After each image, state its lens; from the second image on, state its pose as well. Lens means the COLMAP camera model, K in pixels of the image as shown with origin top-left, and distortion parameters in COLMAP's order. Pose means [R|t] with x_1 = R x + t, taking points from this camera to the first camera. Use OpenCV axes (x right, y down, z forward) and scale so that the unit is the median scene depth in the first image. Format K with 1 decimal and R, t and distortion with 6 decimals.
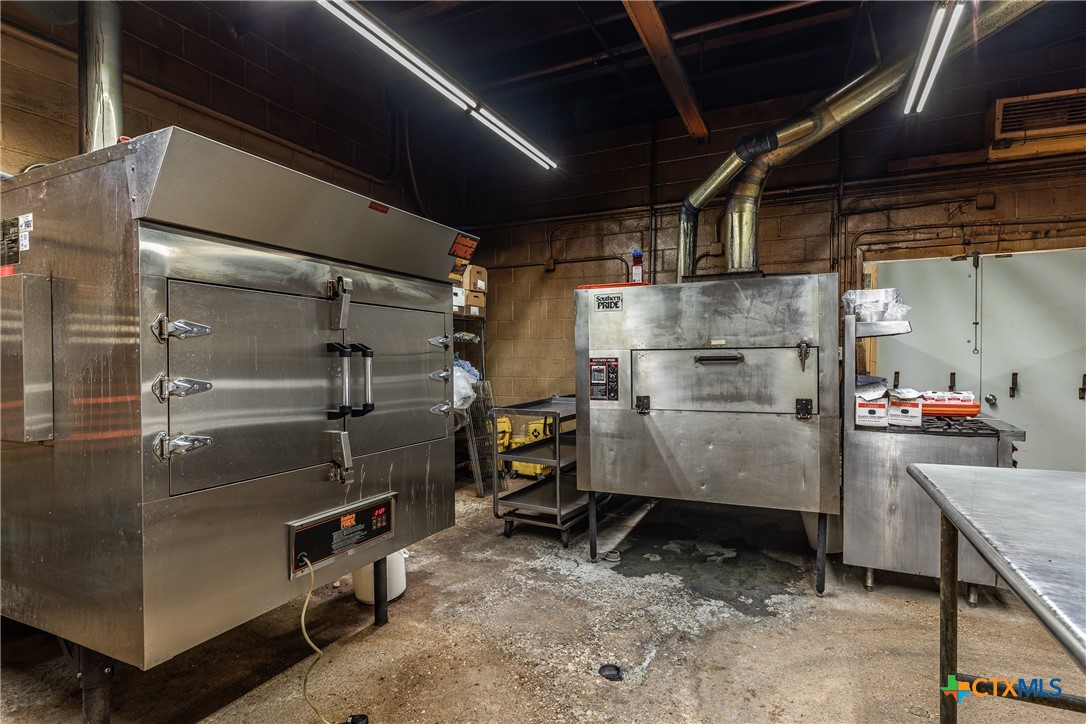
lens RADIAL K [[587.5, 0, 540.3], [0, 587.5, 348.3], [0, 0, 1]] dist [0.159295, 0.000050]
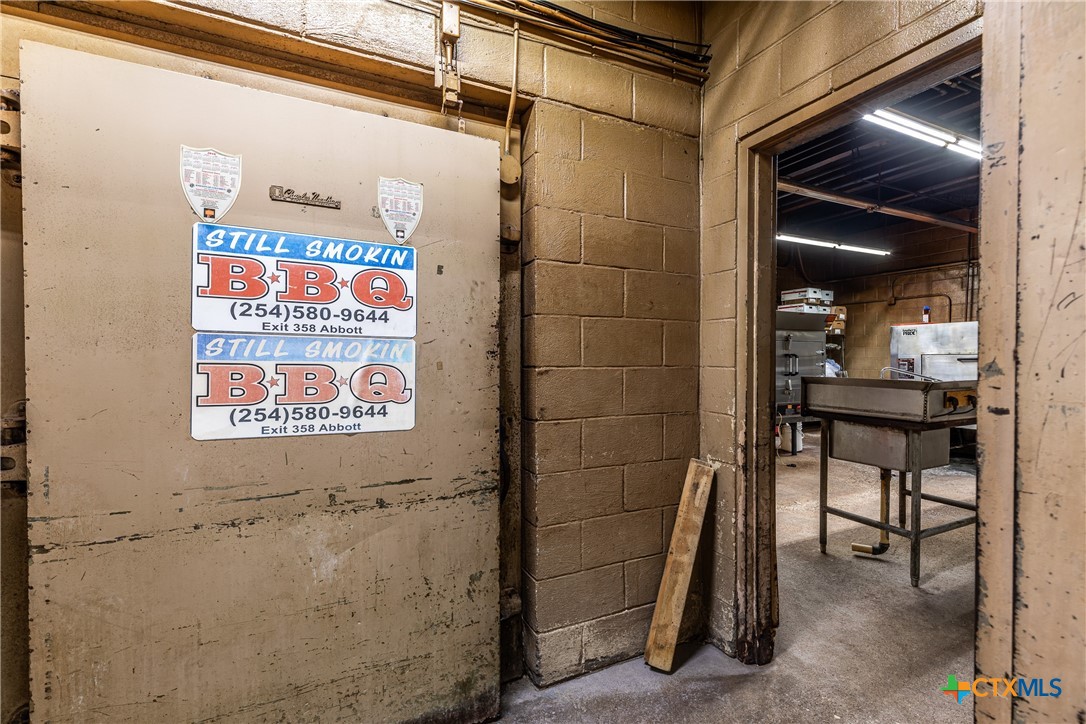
lens RADIAL K [[493.8, 0, 543.0], [0, 493.8, 362.0], [0, 0, 1]] dist [-0.002220, -0.000237]
pose [[0.791120, 0.010404, -0.611573, 0.099757], [0.006213, 0.999667, 0.025042, -0.014586], [0.611630, -0.023611, 0.790792, -0.748691]]
